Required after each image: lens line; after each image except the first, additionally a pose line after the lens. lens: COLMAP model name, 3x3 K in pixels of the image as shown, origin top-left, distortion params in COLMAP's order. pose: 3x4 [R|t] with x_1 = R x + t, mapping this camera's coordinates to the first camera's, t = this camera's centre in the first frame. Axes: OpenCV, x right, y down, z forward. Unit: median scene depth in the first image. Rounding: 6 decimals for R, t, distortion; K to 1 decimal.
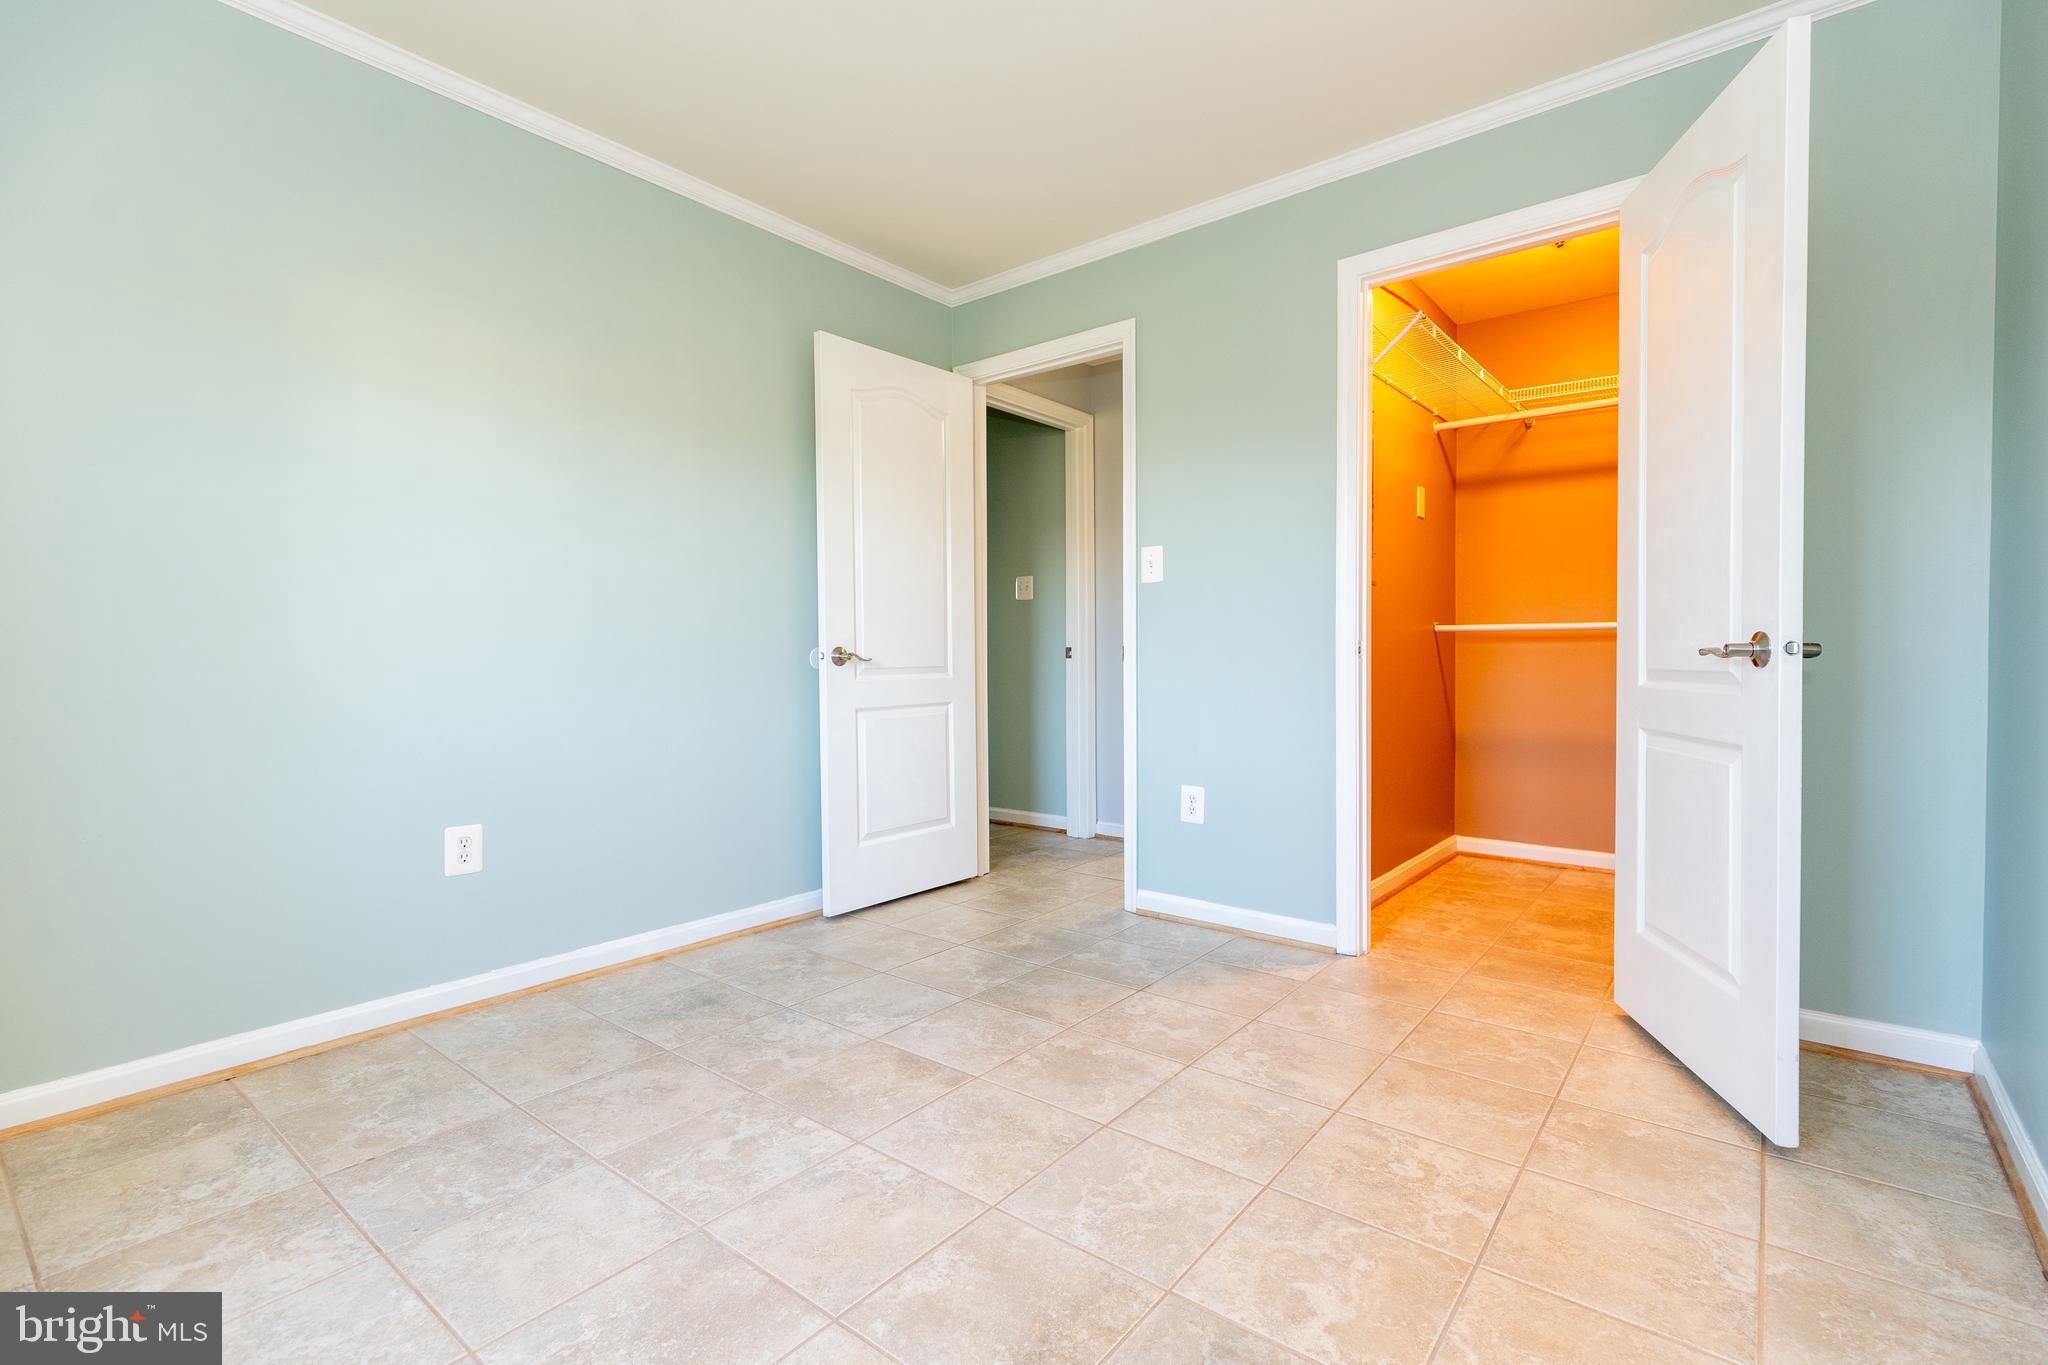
lens RADIAL K [[932.8, 0, 1031.4], [0, 932.8, 675.9], [0, 0, 1]] dist [0.009780, -0.002443]
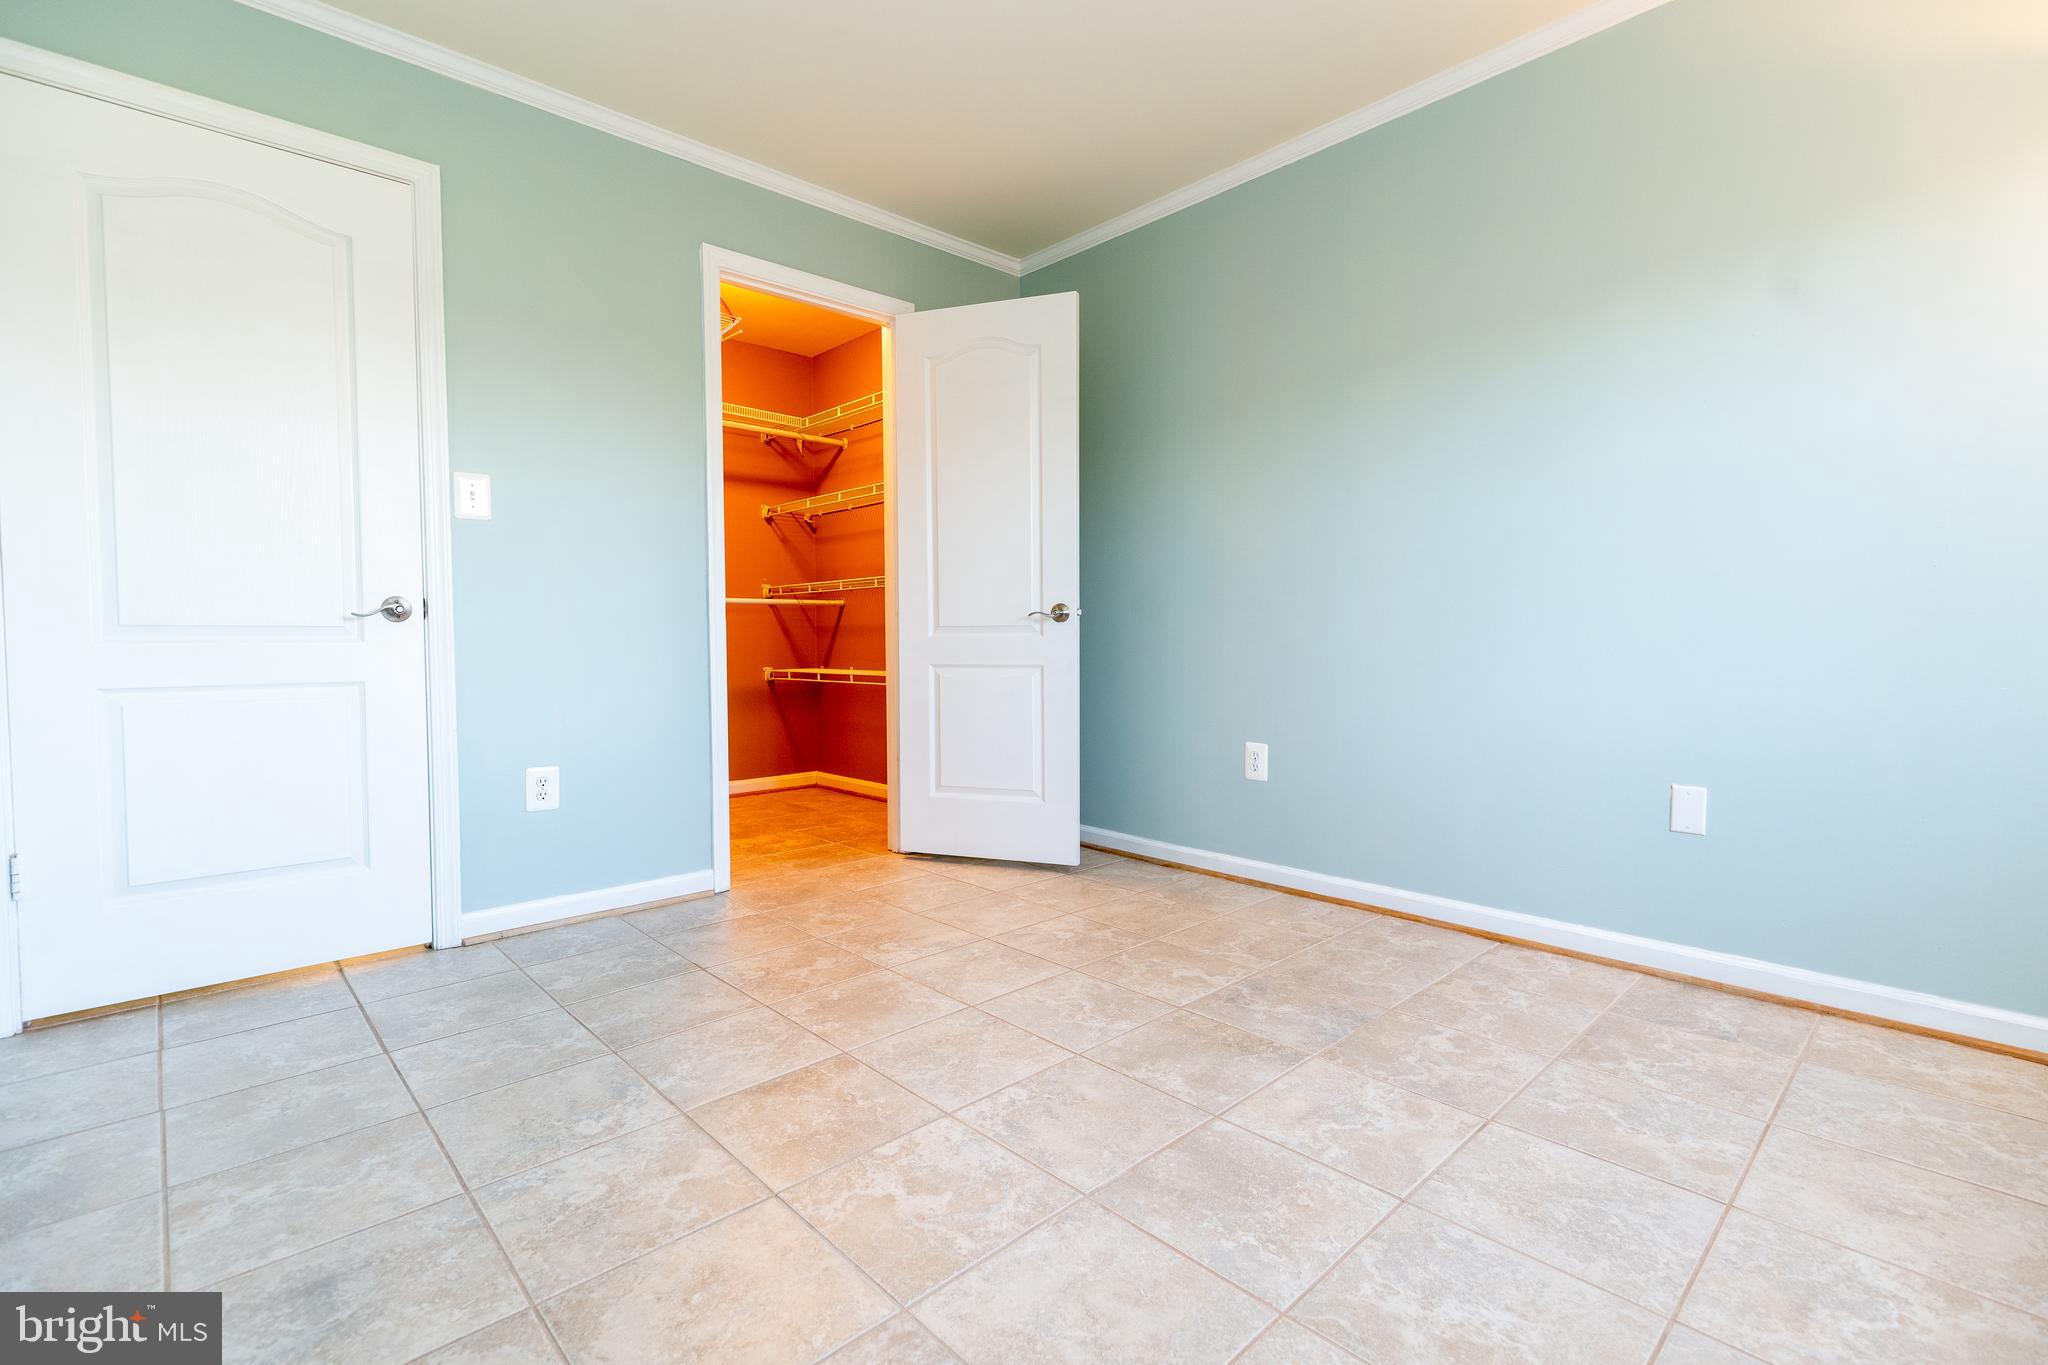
lens RADIAL K [[932.8, 0, 1032.3], [0, 932.8, 673.0], [0, 0, 1]] dist [0.009780, -0.002443]
pose [[0.133339, -0.034913, 0.990455, -0.929057], [0.027230, 0.999131, 0.031553, 0.026703], [-0.990696, 0.022762, 0.134174, 0.670667]]
